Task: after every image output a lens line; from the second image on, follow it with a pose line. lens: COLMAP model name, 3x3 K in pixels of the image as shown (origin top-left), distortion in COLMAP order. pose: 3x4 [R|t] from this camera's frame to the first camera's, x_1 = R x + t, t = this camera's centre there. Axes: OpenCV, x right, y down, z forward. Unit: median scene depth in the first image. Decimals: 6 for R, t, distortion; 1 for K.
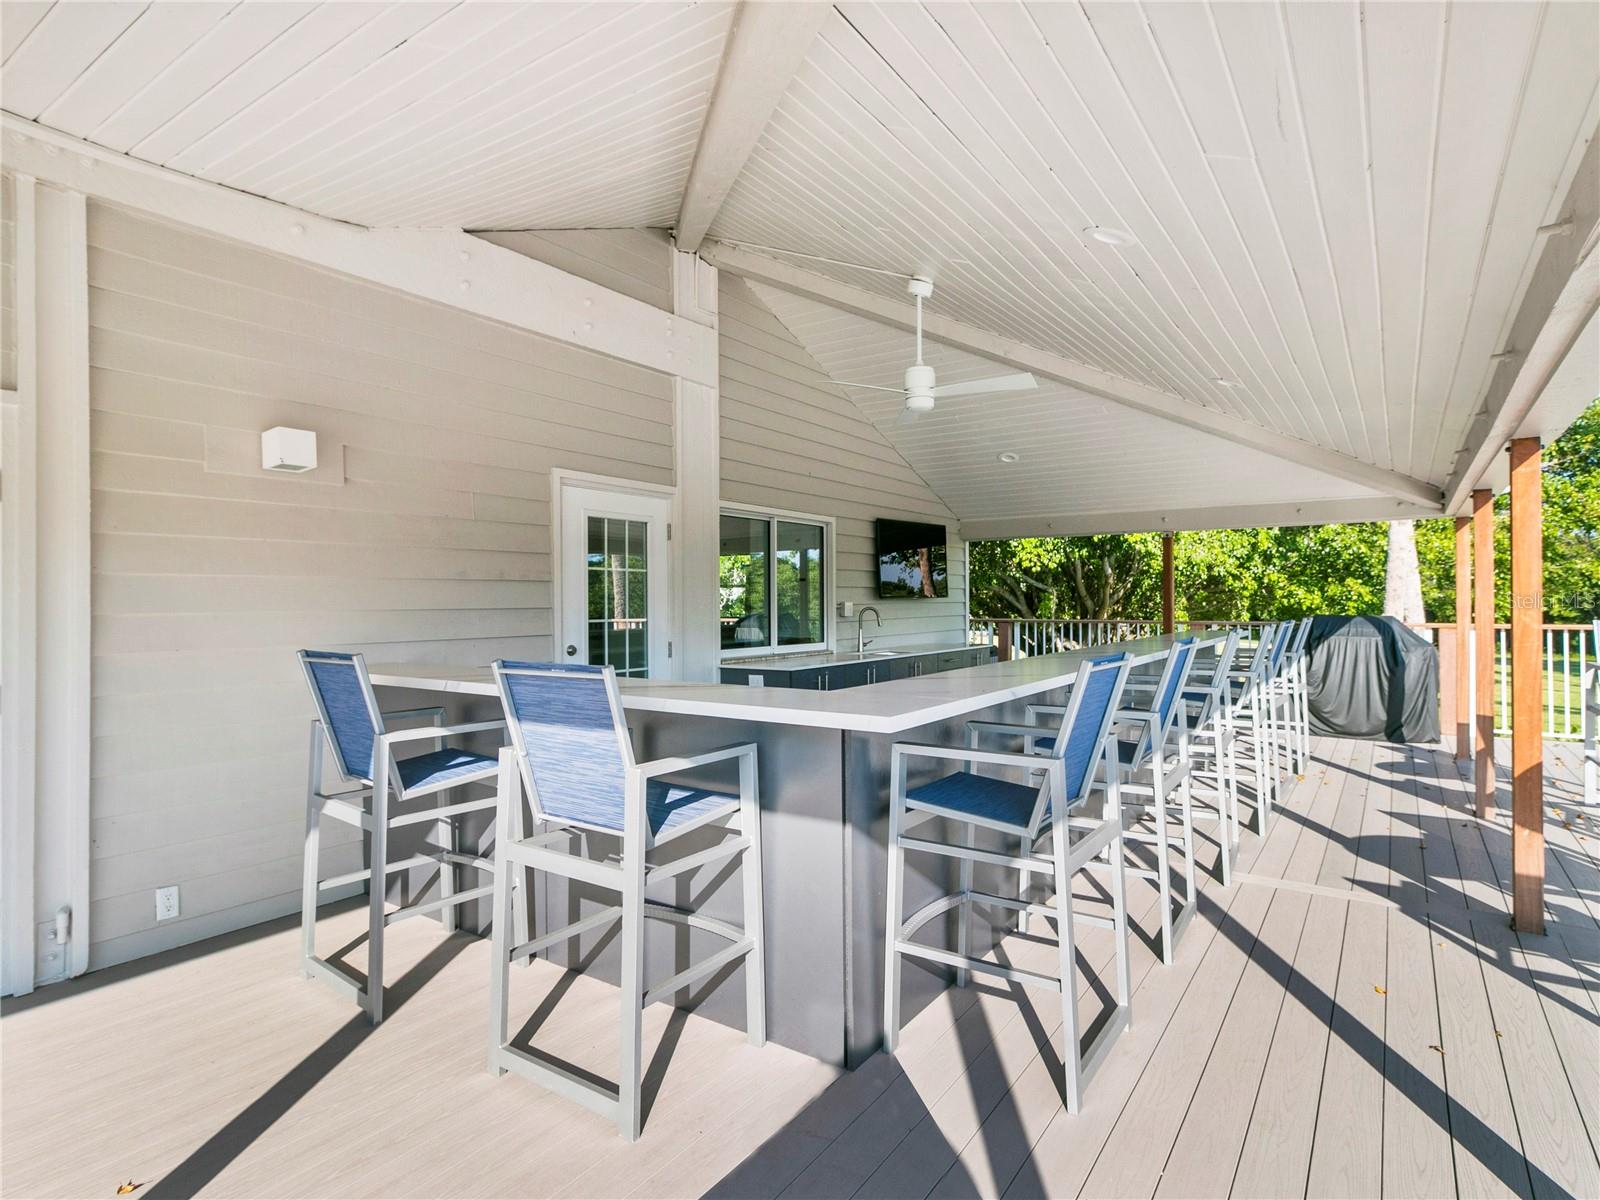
lens RADIAL K [[845.1, 0, 800.0], [0, 845.1, 600.0], [0, 0, 1]] dist [0.003168, 0.000486]
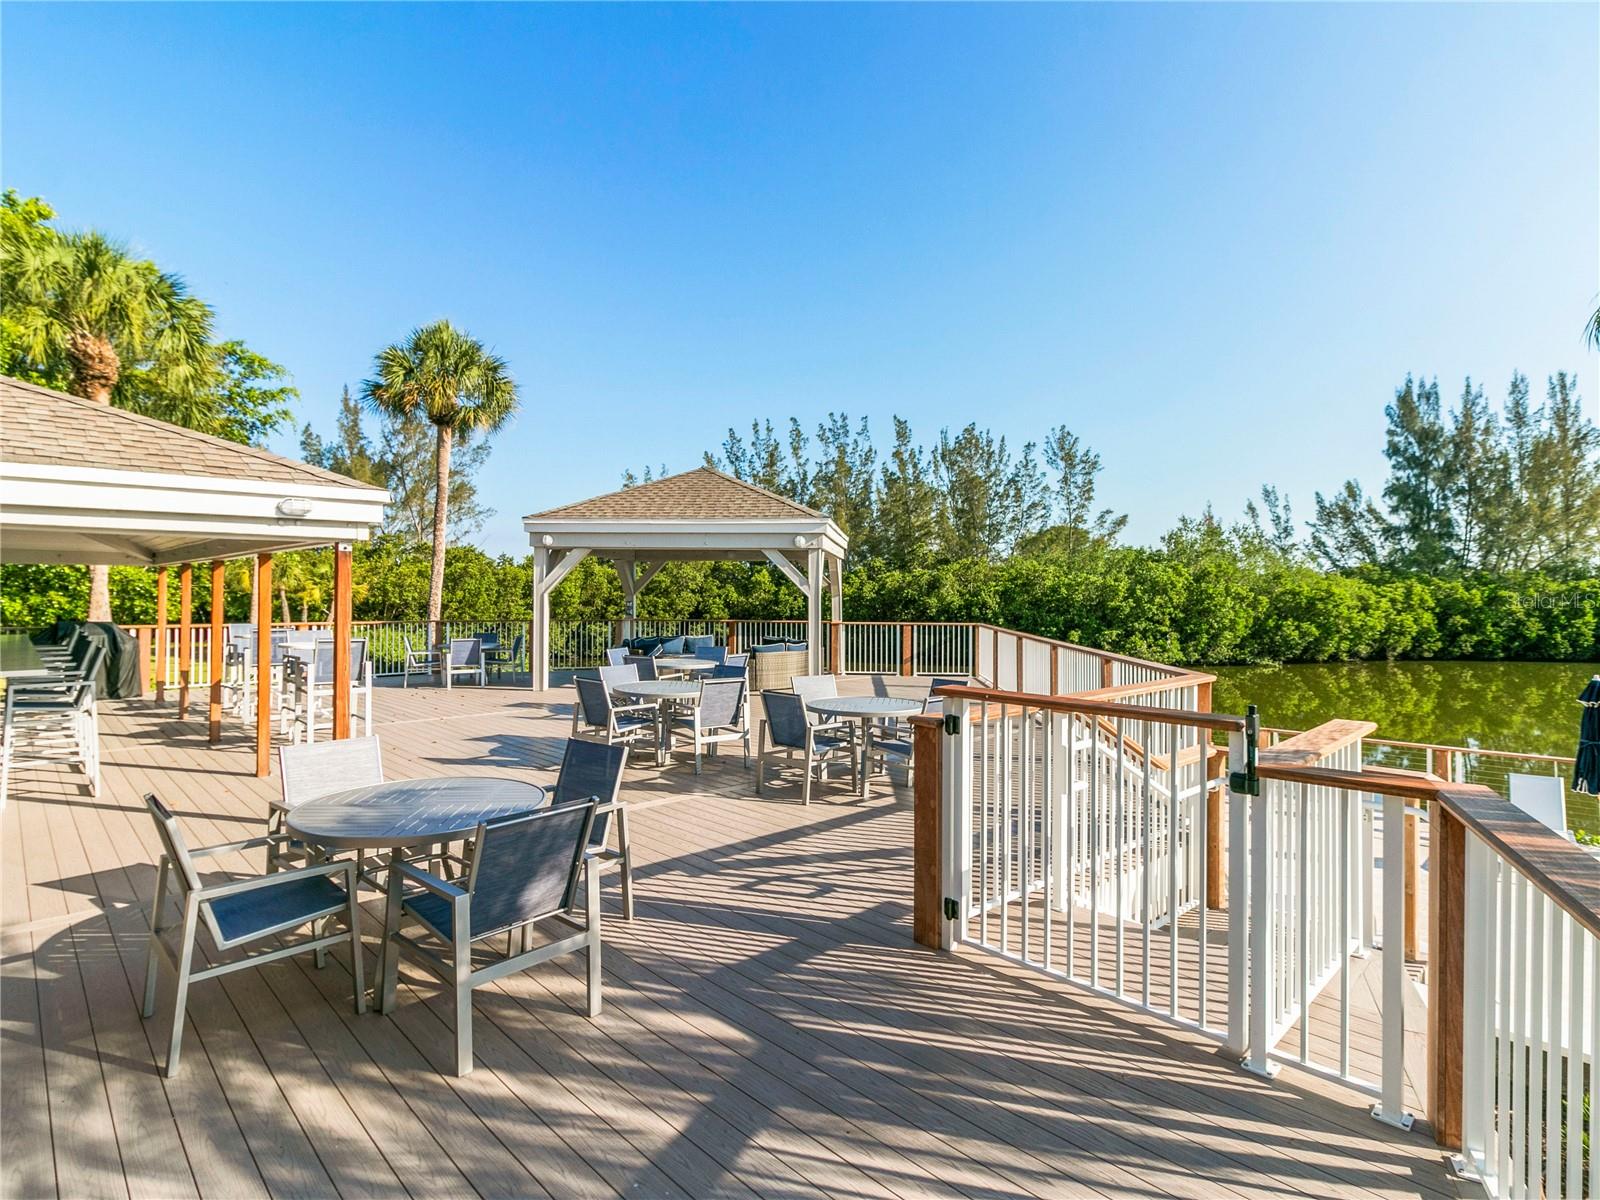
lens RADIAL K [[845.1, 0, 800.0], [0, 845.1, 600.0], [0, 0, 1]] dist [0.003168, 0.000486]
pose [[0.192110, 0.005496, 0.981358, -0.426412], [-0.012745, 0.999914, -0.003105, -0.023112], [-0.981291, -0.011911, 0.192164, -0.399797]]
